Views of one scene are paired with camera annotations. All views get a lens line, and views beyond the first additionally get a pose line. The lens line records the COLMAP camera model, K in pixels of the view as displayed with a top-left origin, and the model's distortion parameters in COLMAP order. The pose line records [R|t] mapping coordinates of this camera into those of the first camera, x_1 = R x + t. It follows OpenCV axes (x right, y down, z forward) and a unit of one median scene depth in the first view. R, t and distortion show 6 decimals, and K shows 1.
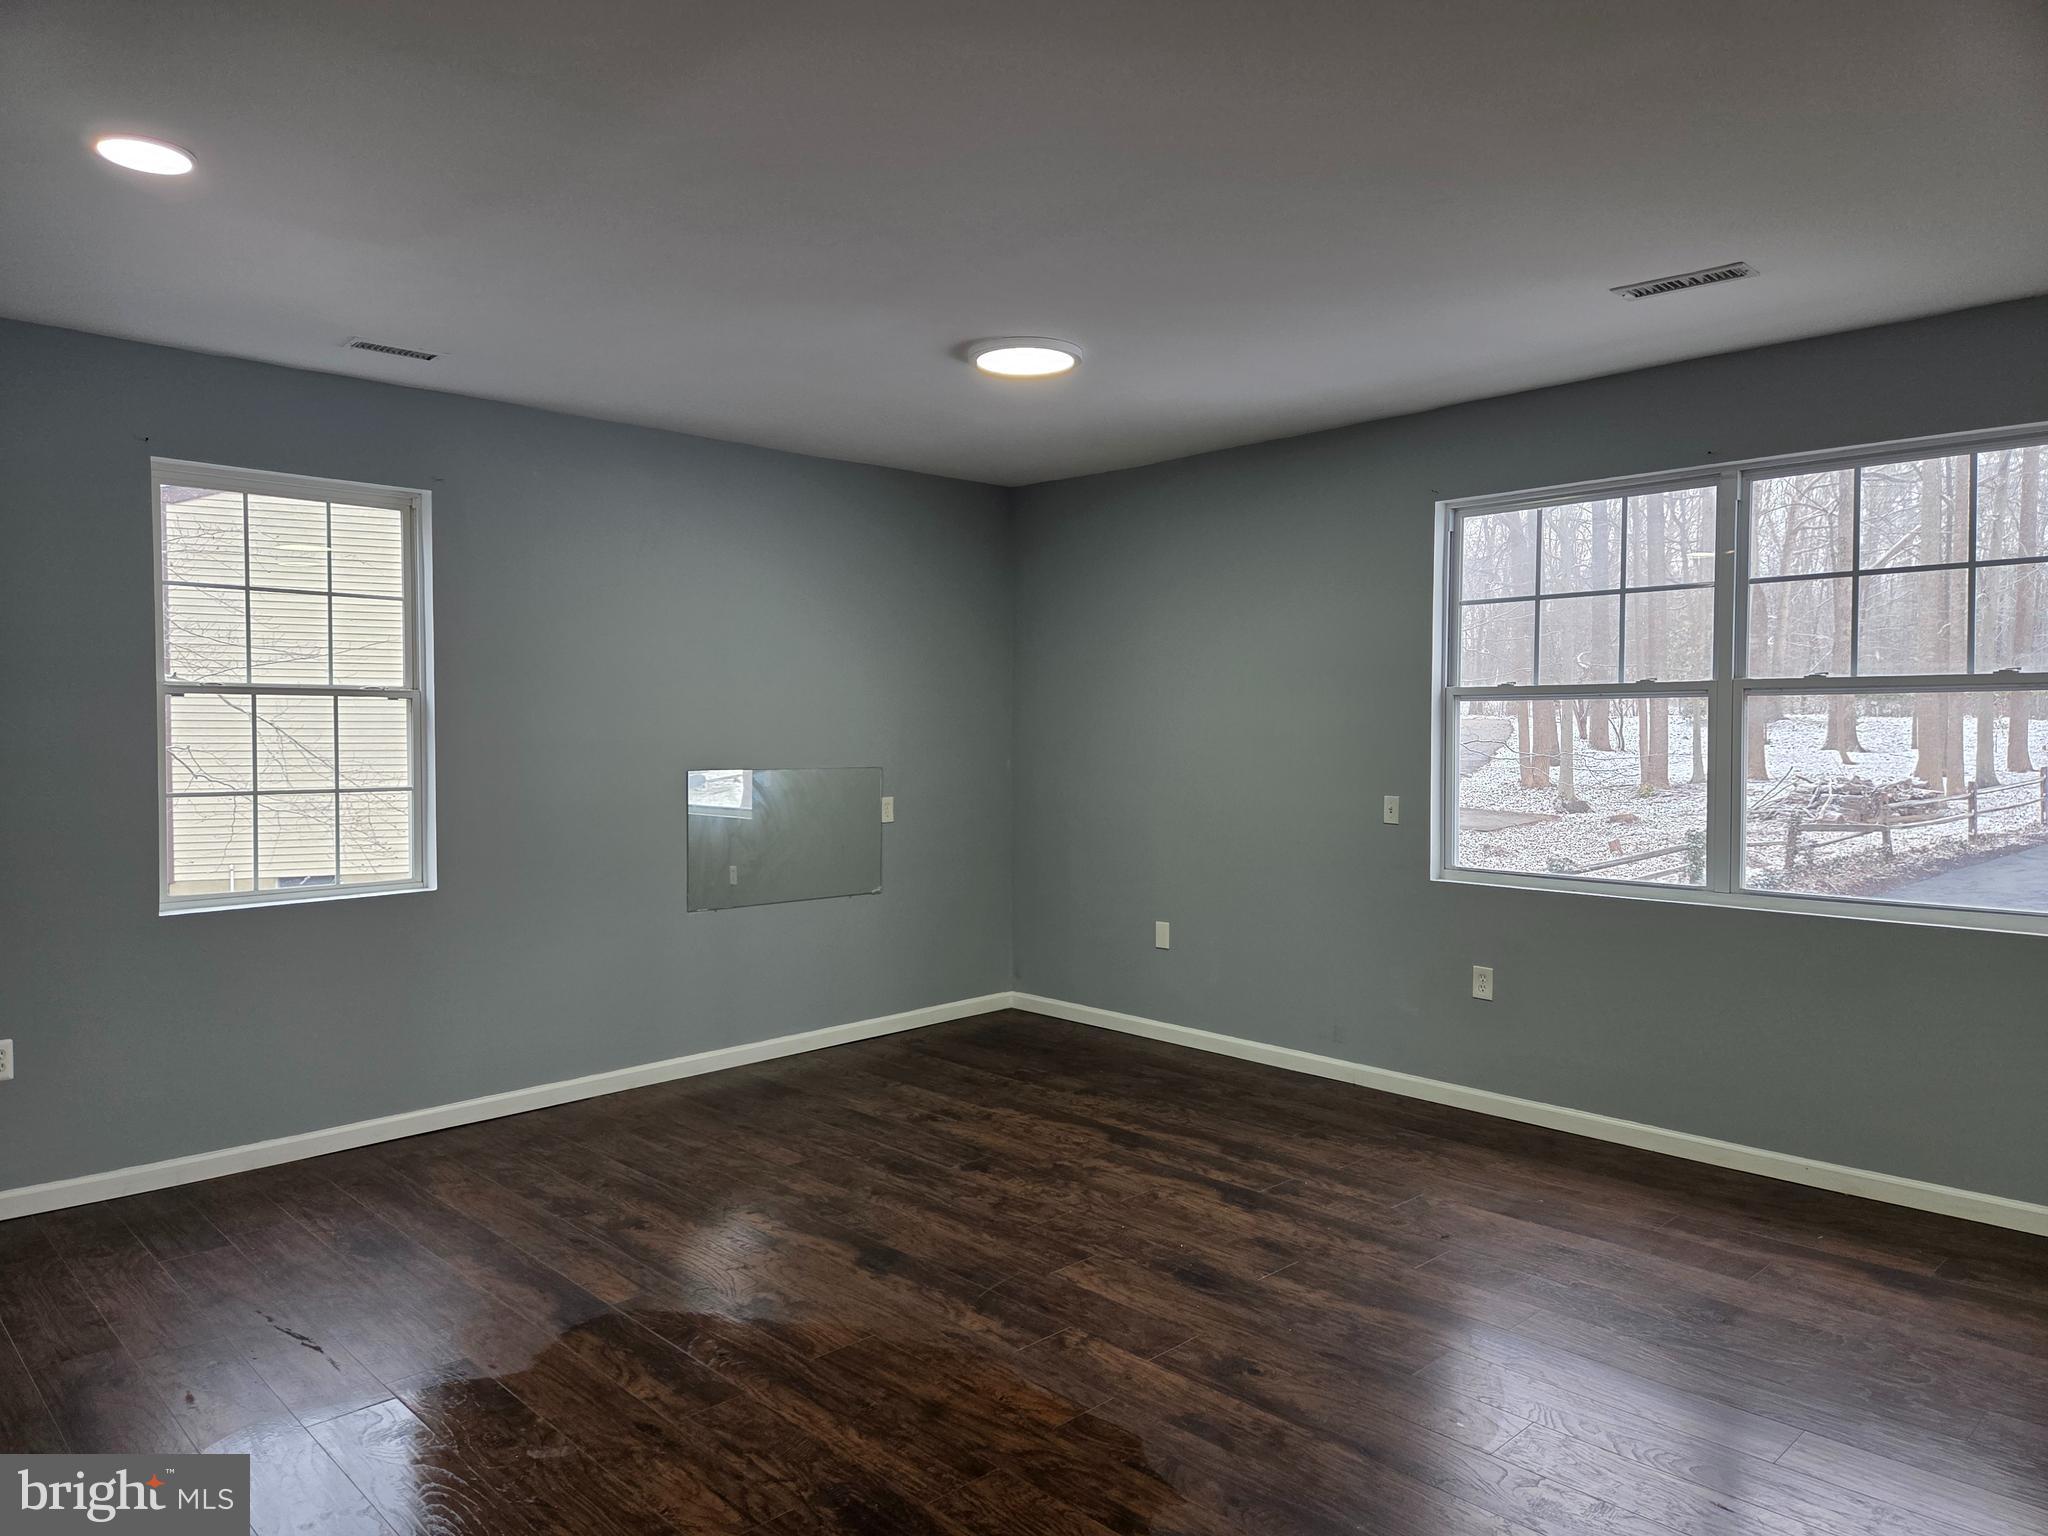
lens RADIAL K [[1379.9, 0, 1004.8], [0, 1379.9, 771.7], [0, 0, 1]] dist [0.056103, -0.032582]
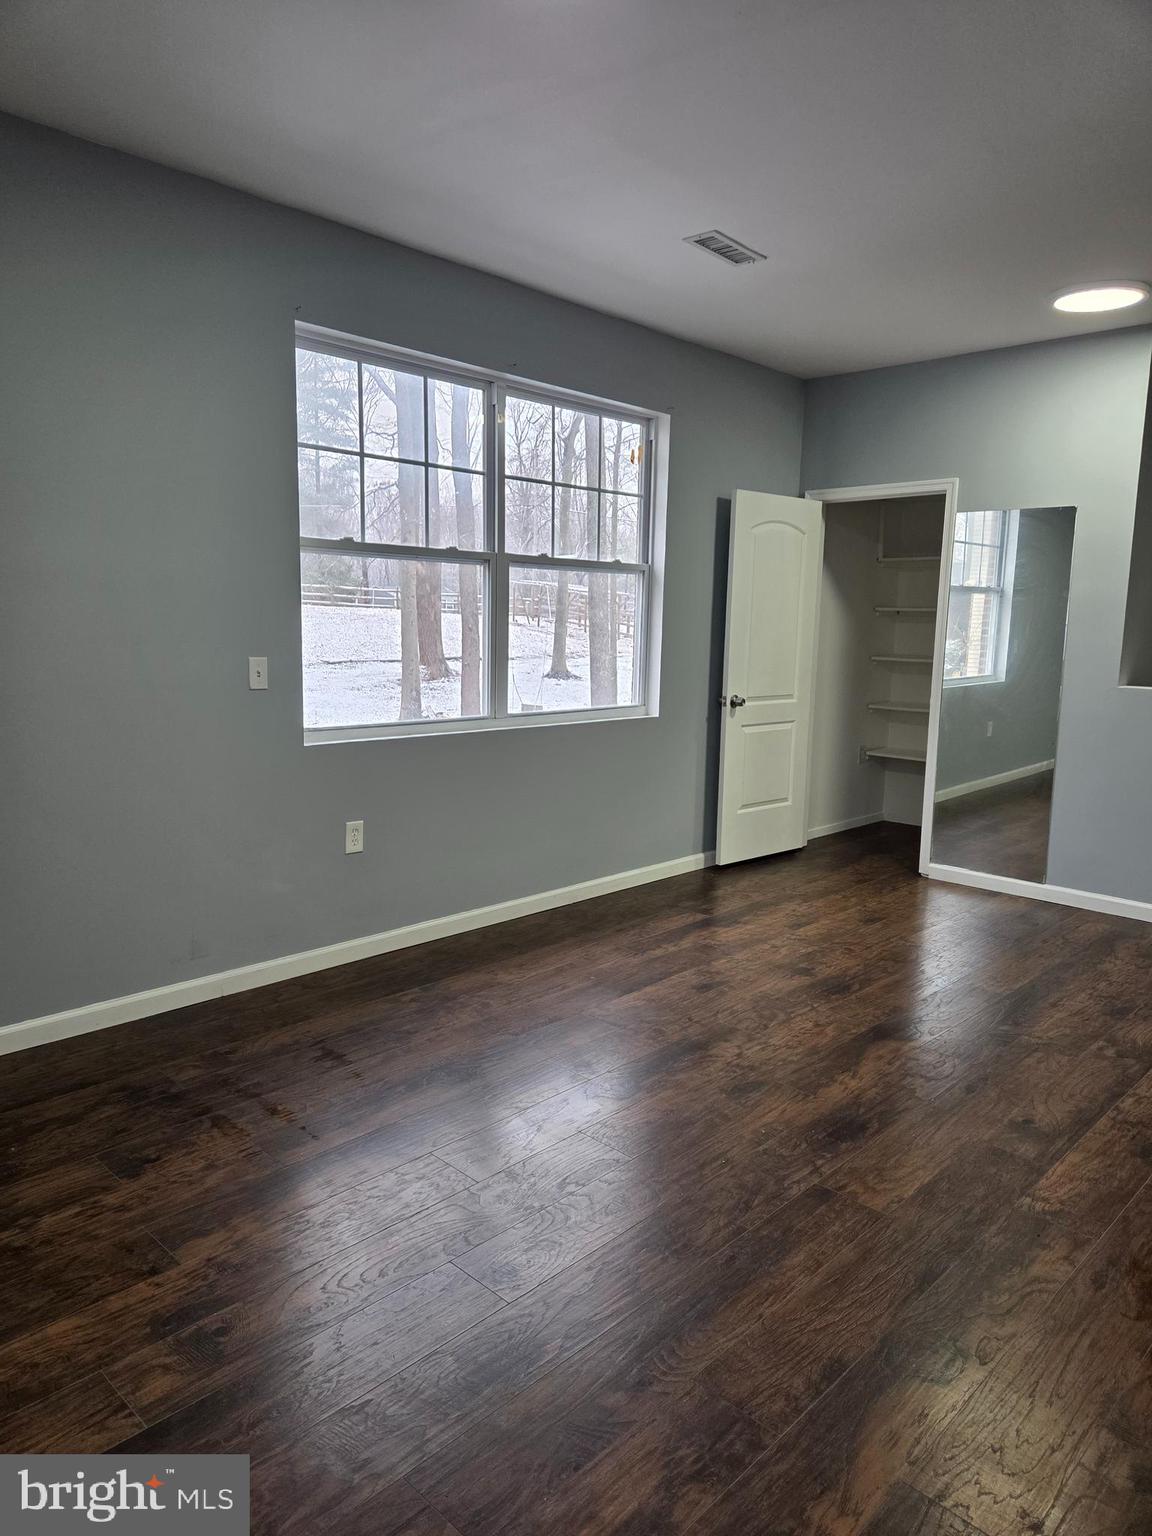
lens RADIAL K [[1034.9, 0, 564.3], [0, 1034.9, 763.1], [0, 0, 1]] dist [0.056103, -0.032582]
pose [[-0.050937, -0.146647, 0.987876, -0.471290], [0.005457, 0.989105, 0.147111, -0.014814], [-0.998687, 0.012885, -0.049582, 1.022894]]
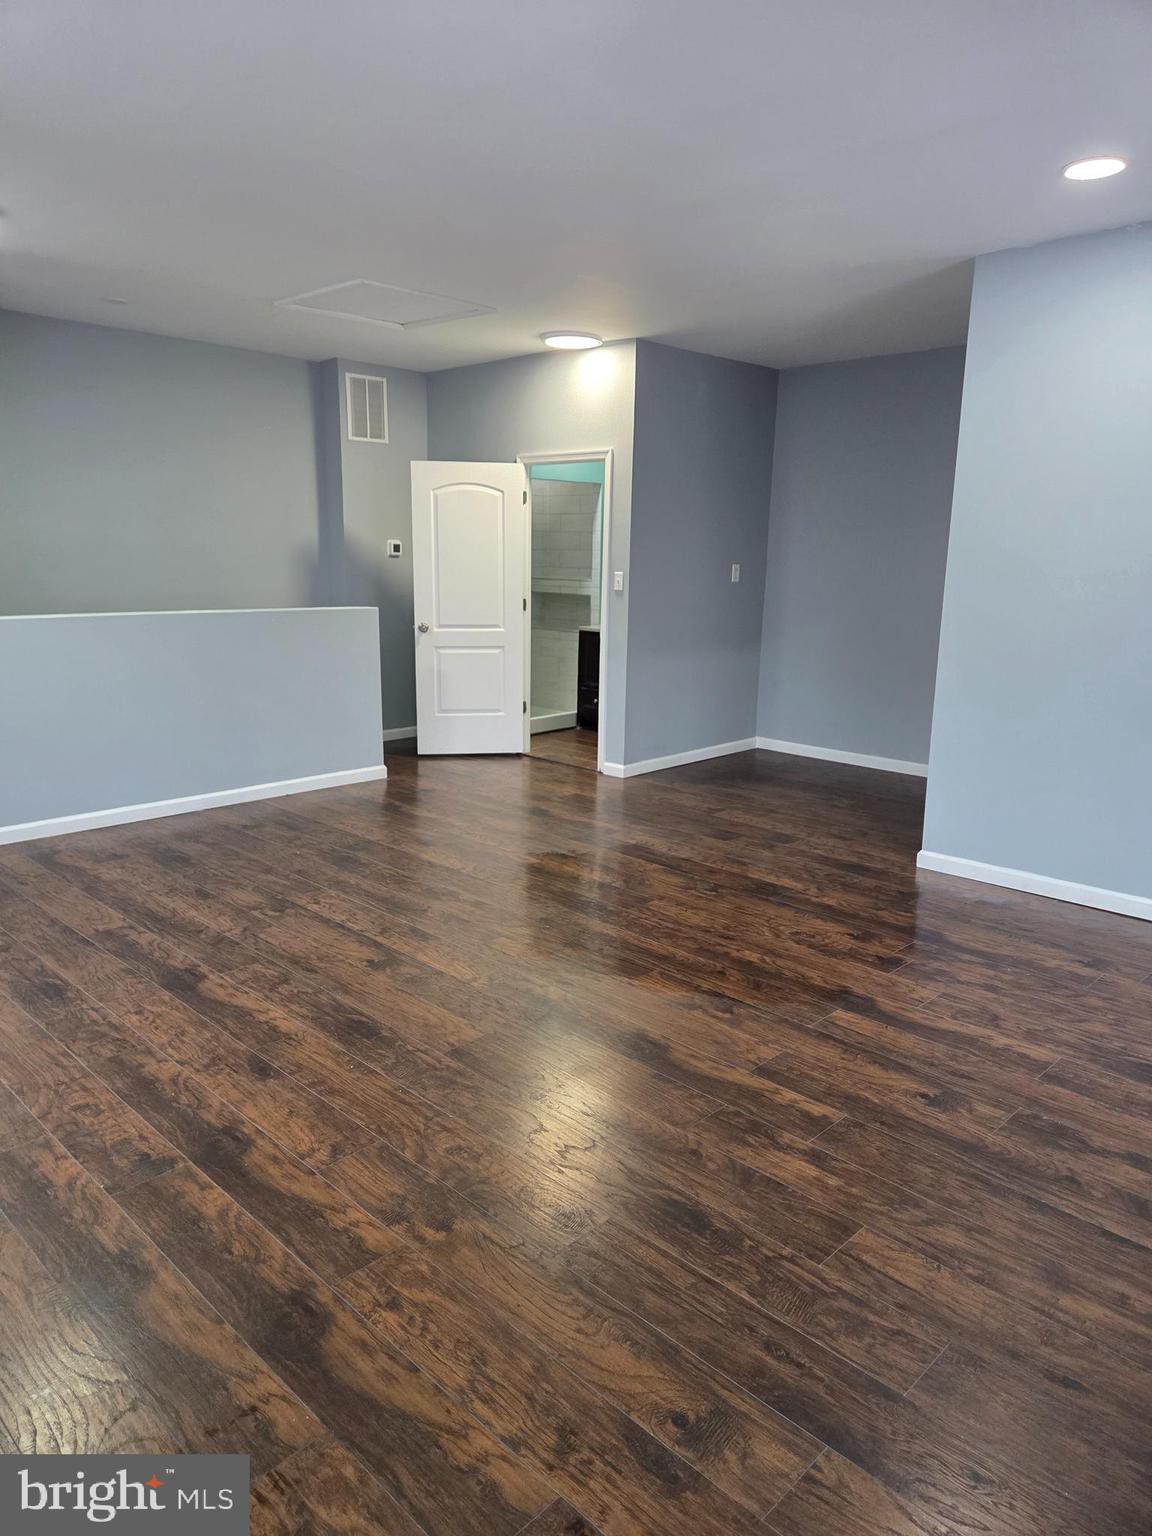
lens RADIAL K [[1034.9, 0, 578.5], [0, 1034.9, 767.4], [0, 0, 1]] dist [0.056103, -0.032582]
pose [[-0.999049, -0.001315, -0.043573, -0.002313], [-0.011588, 0.971599, 0.236351, -0.041277], [0.042025, 0.236632, -0.970690, 1.472043]]
